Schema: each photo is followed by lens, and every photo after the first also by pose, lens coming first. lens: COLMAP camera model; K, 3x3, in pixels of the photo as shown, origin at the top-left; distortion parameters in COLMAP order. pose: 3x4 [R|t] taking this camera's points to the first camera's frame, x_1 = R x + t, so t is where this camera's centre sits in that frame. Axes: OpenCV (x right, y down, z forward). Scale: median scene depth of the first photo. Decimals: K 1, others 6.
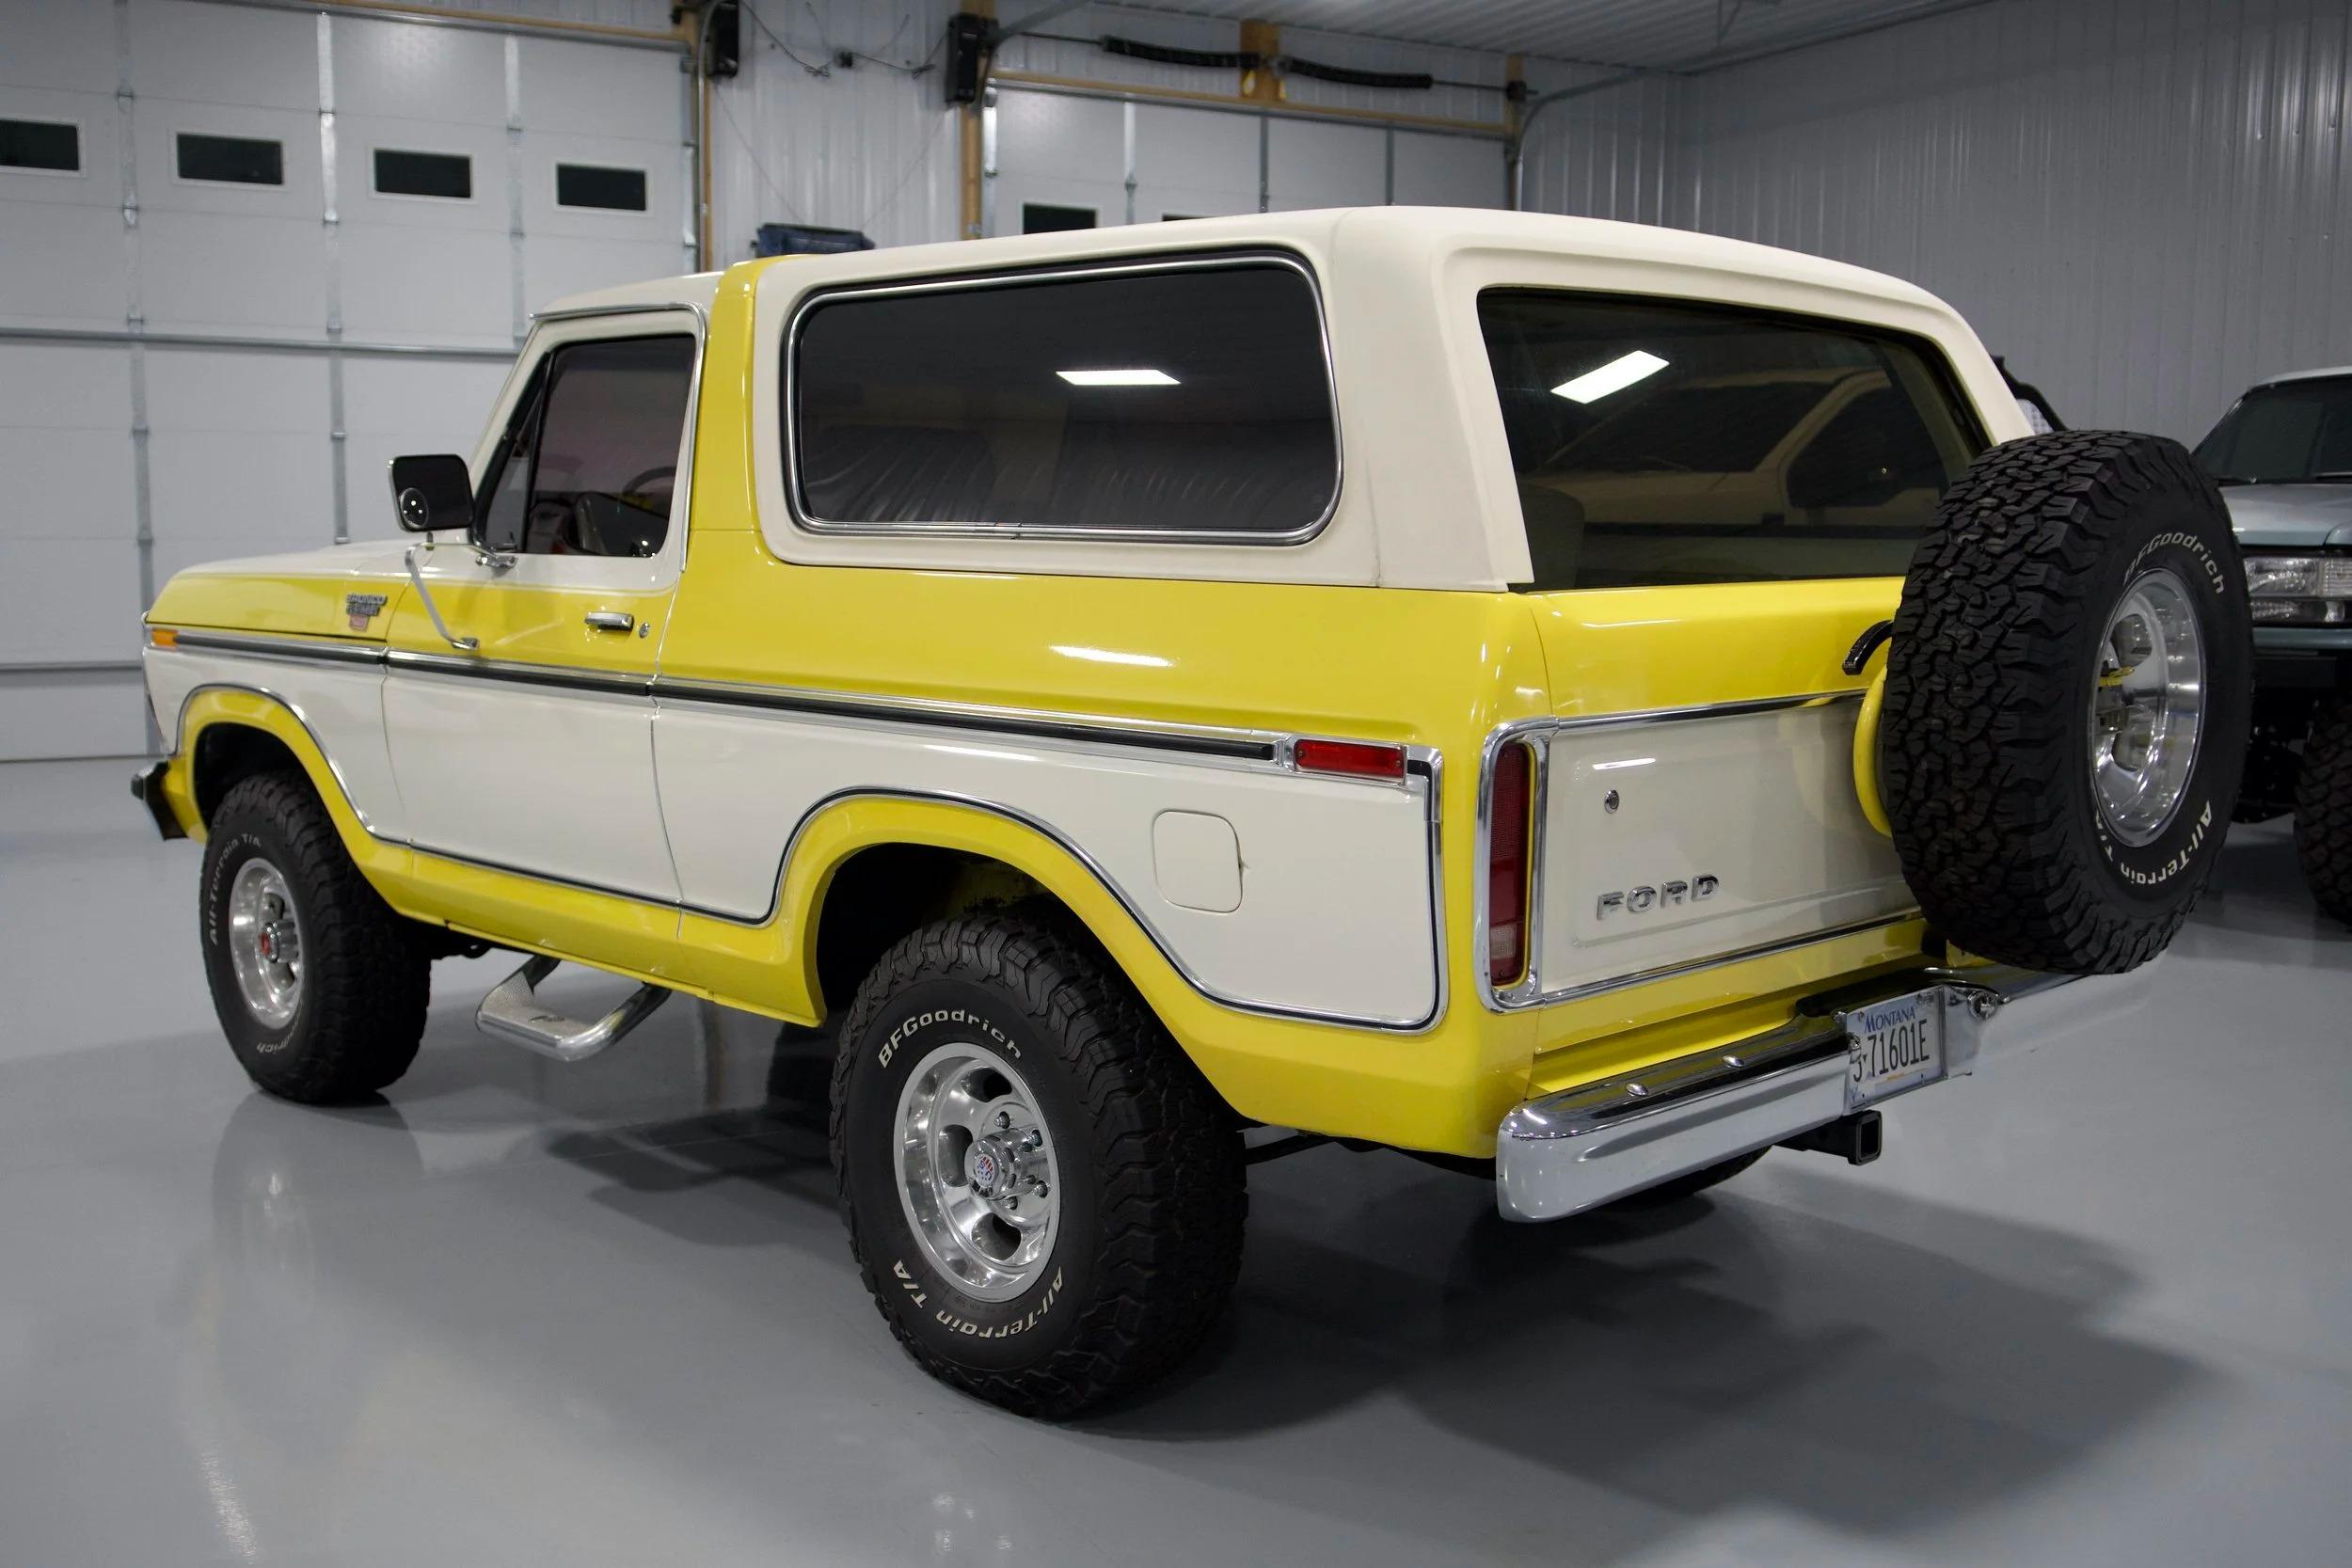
lens RADIAL K [[2339.7, 0, 1169.5], [0, 2339.7, 796.4], [0, 0, 1]] dist [0.015334, 0.000000]
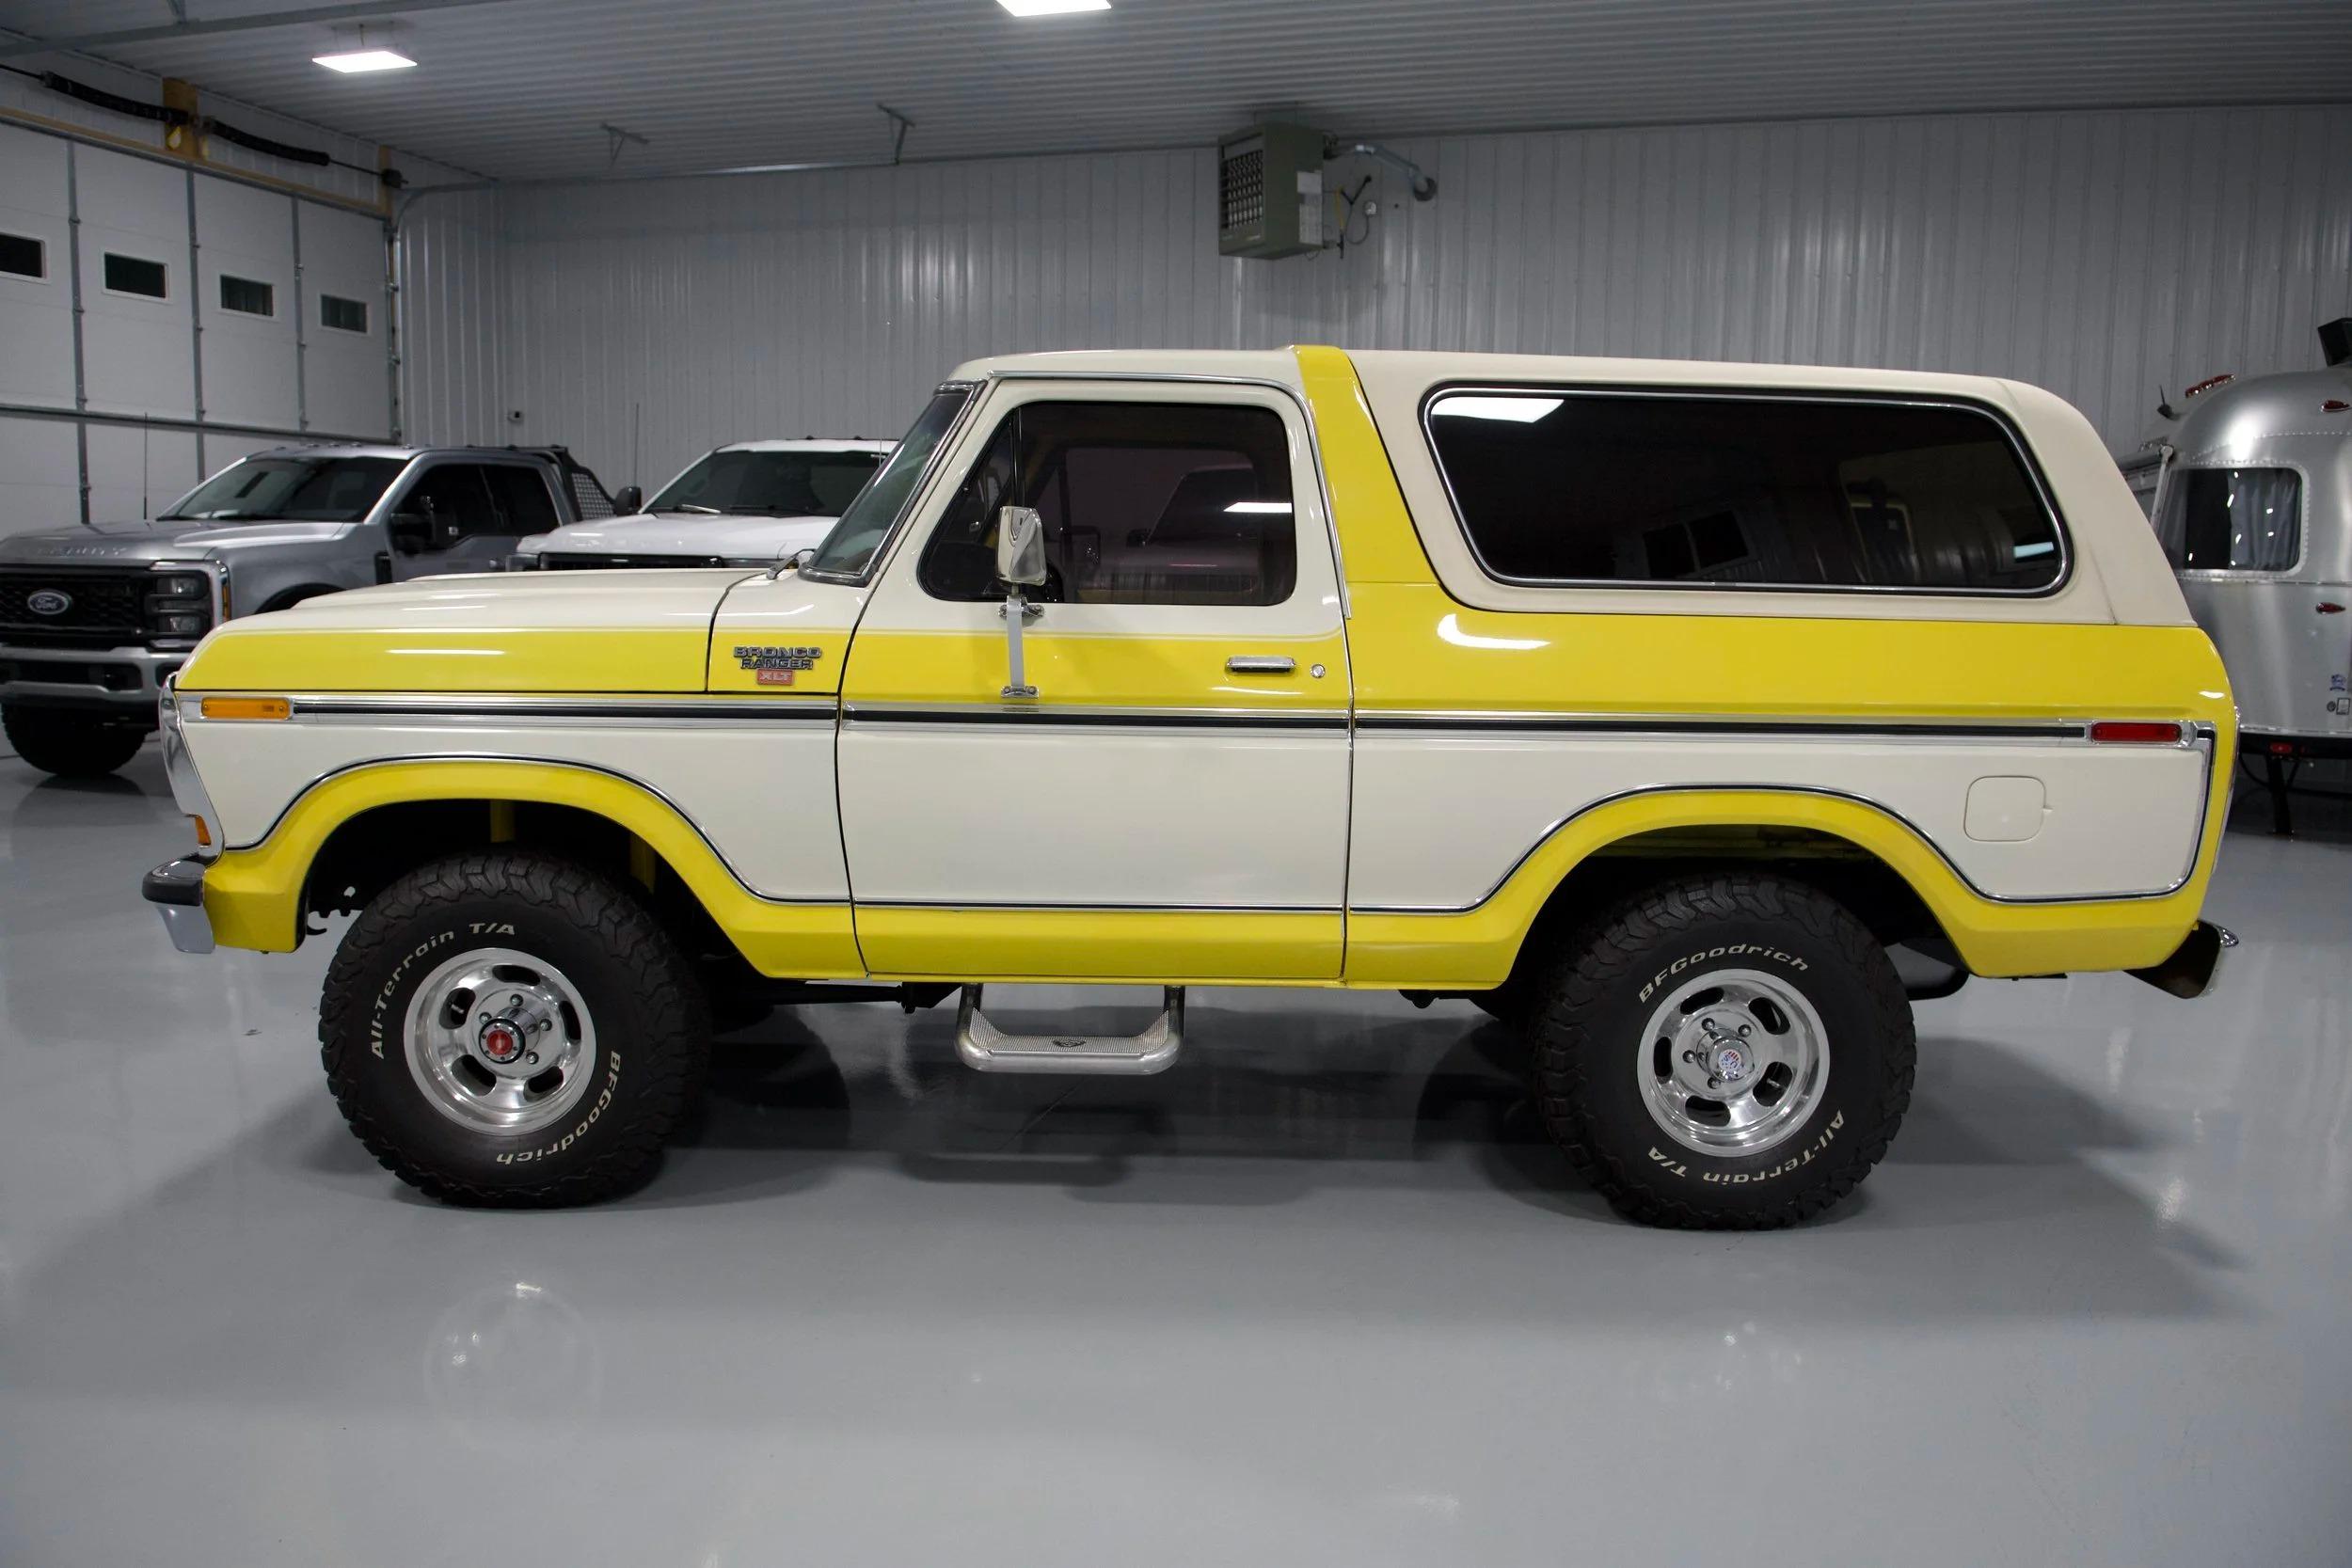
lens RADIAL K [[1790.3, 0, 1172.0], [0, 1790.3, 785.3], [0, 0, 1]] dist [-0.026646, -0.018115]
pose [[0.692790, -0.088101, 0.715738, -0.755845], [0.075087, 0.995927, 0.049909, -0.054507], [-0.717220, 0.019166, 0.696583, 0.379401]]
